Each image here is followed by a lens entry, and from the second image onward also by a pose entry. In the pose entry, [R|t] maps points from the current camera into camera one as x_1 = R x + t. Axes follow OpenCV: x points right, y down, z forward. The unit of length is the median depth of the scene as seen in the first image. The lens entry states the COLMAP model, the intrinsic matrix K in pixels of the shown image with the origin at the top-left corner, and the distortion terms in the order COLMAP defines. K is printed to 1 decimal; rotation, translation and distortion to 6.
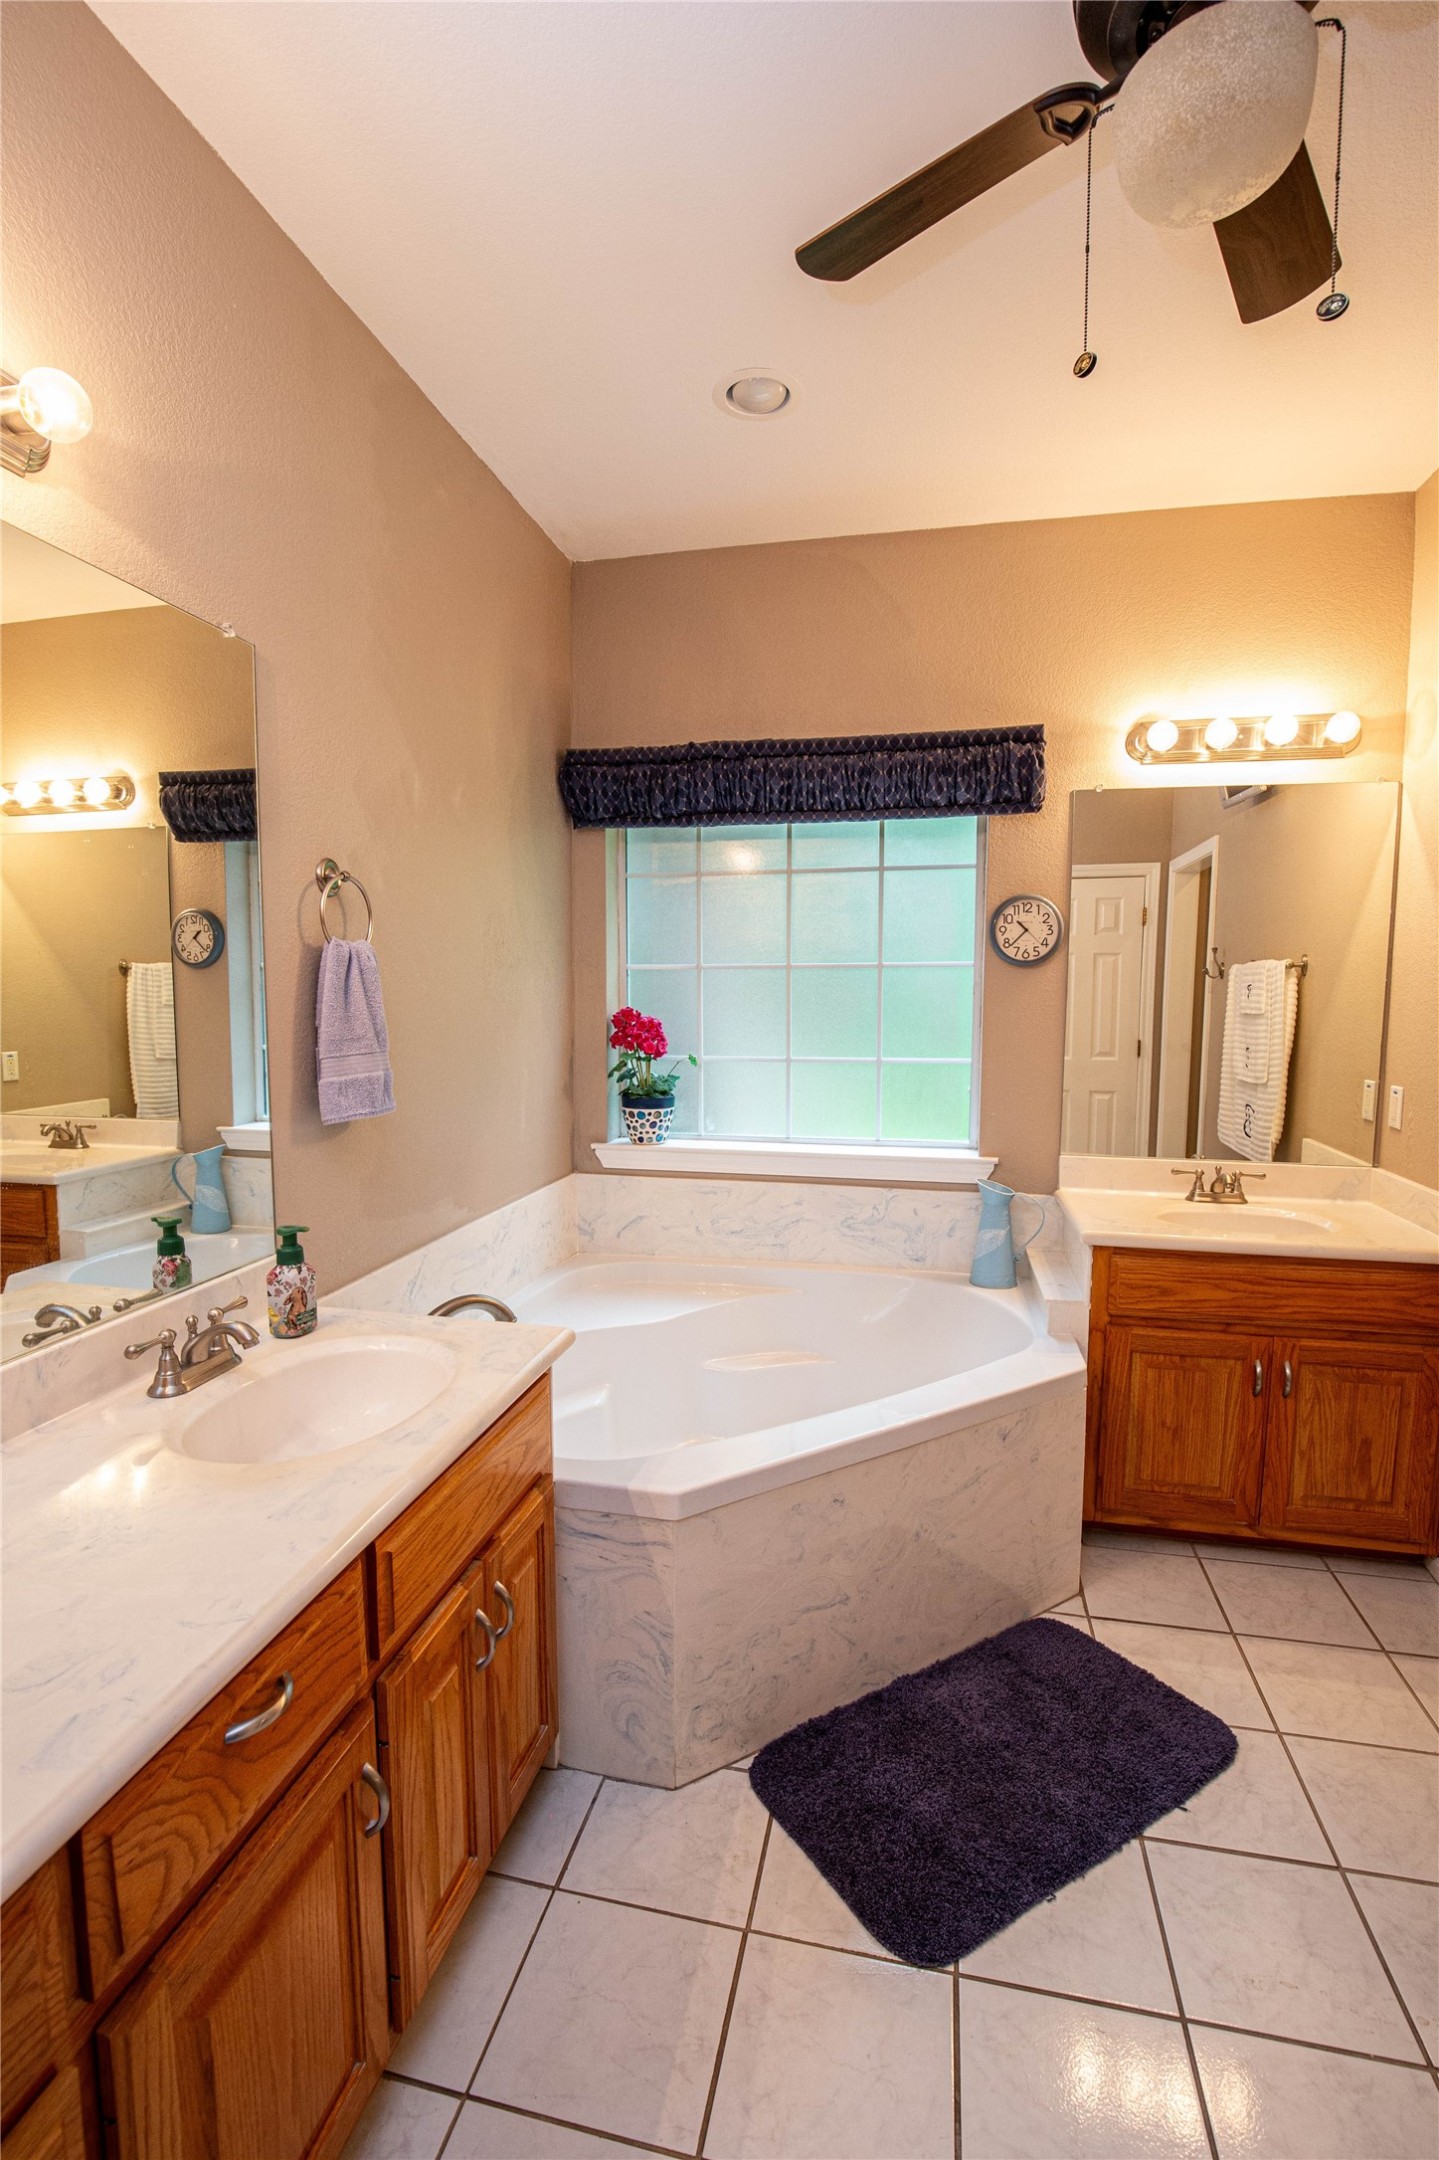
lens RADIAL K [[987.7, 0, 719.5], [0, 987.7, 1080.0], [0, 0, 1]] dist [-0.031340, 0.000663]
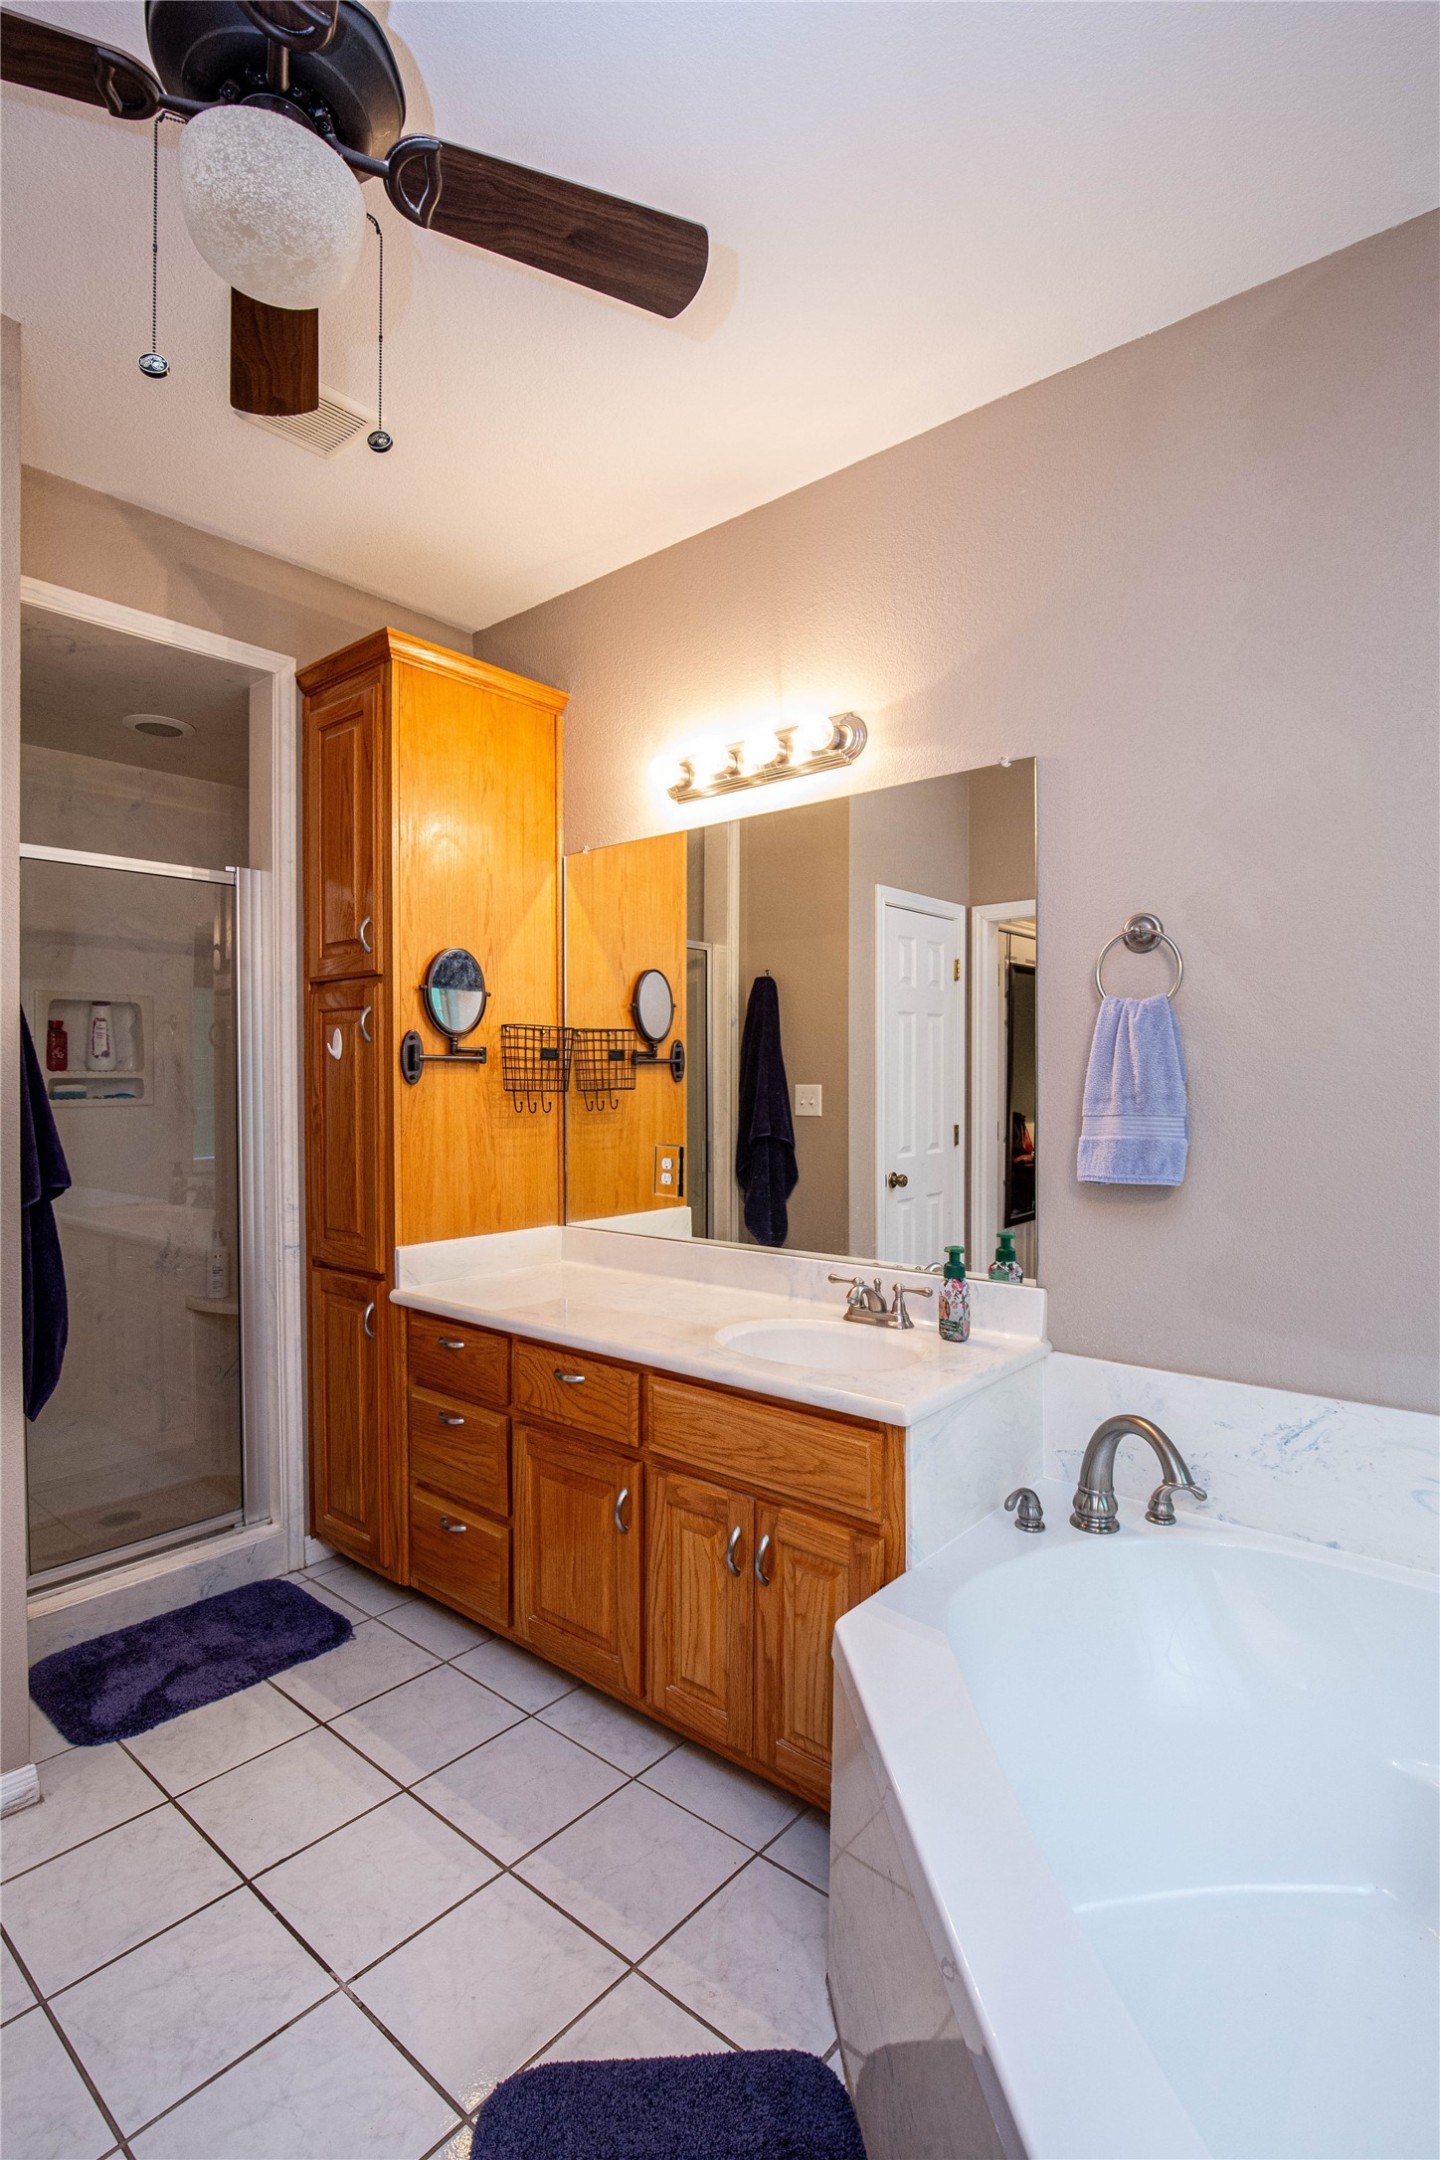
lens RADIAL K [[1055.4, 0, 720.0], [0, 1055.4, 1080.0], [0, 0, 1]] dist [-0.000846, 0.000273]
pose [[-0.463471, 0.009365, -0.886063, 0.903059], [-0.075317, 0.995909, 0.049922, -0.105704], [0.882906, 0.089873, -0.460869, 1.413148]]
